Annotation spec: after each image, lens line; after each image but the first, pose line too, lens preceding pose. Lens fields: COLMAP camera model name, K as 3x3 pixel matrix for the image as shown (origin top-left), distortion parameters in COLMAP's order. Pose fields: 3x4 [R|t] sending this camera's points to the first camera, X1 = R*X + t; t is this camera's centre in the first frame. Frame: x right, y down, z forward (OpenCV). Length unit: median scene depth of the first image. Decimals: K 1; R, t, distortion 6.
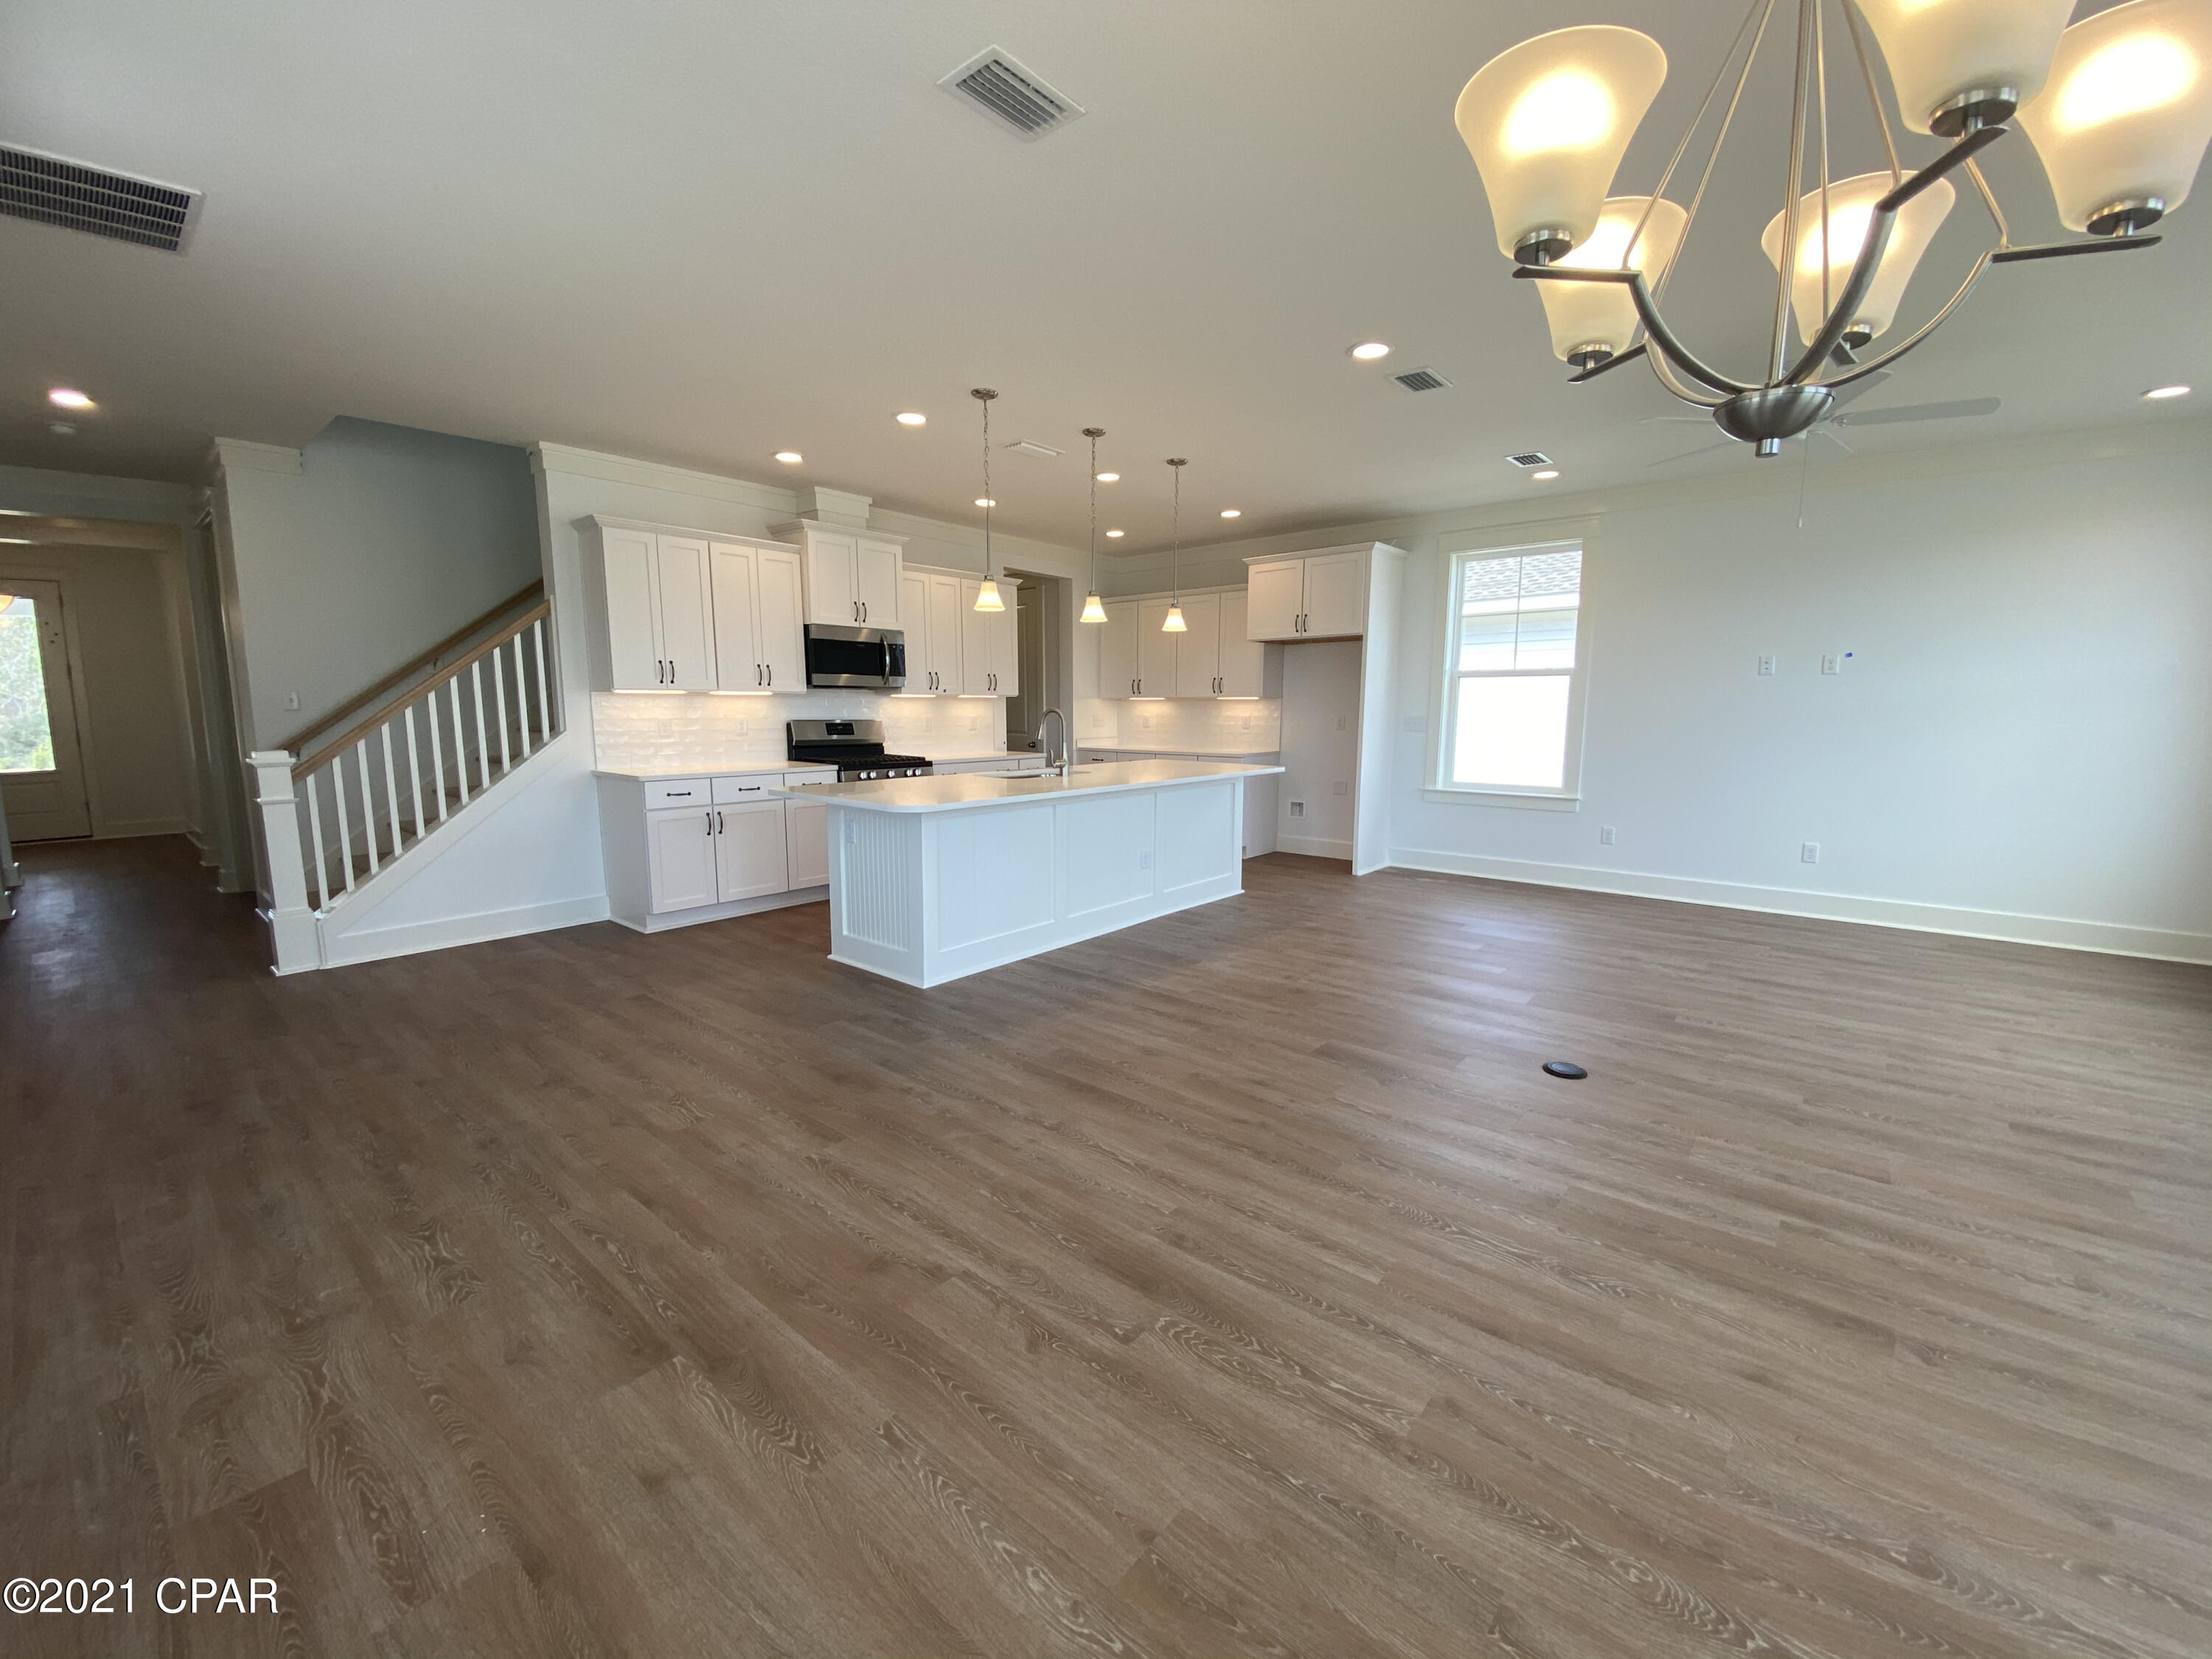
lens RADIAL K [[899.4, 0, 1094.8], [0, 899.4, 819.9], [0, 0, 1]] dist [-0.003923, -0.006919]
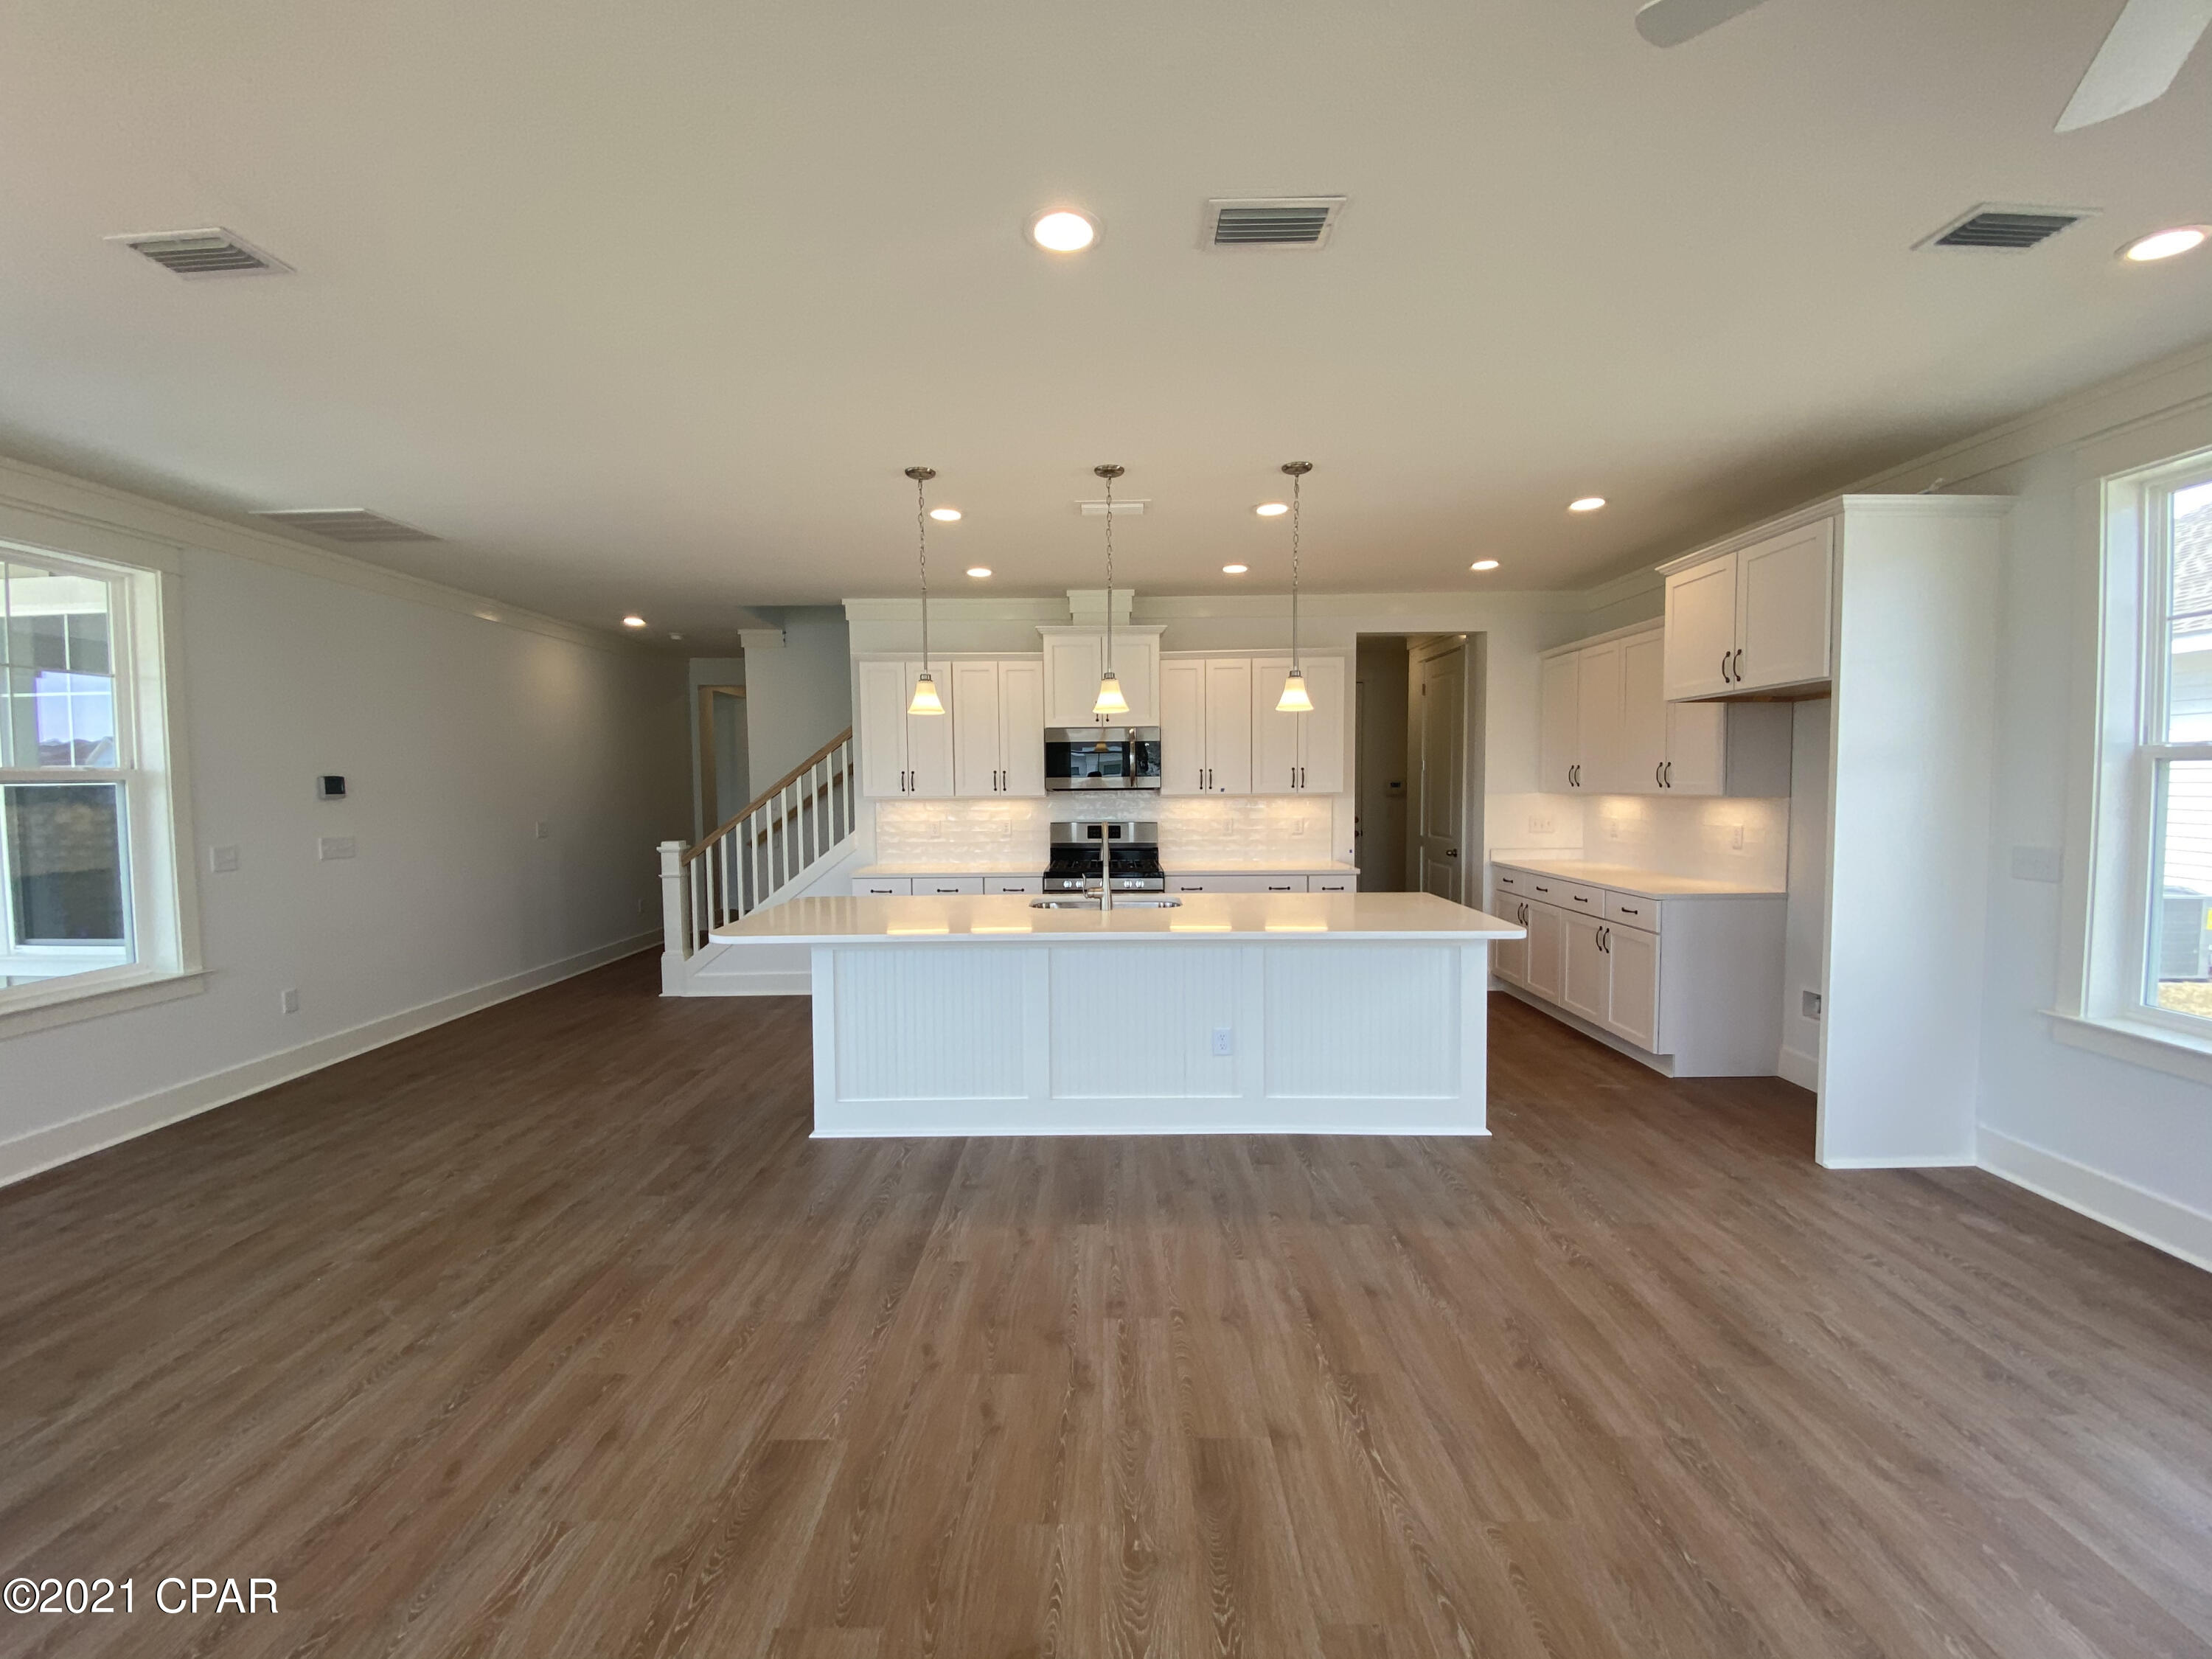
lens RADIAL K [[899.4, 0, 1087.4], [0, 899.4, 796.3], [0, 0, 1]] dist [-0.003923, -0.006919]
pose [[0.639572, 0.004041, -0.768721, 0.625976], [-0.088036, 0.993792, -0.068021, -0.106692], [0.763674, 0.111180, 0.635957, 0.561417]]
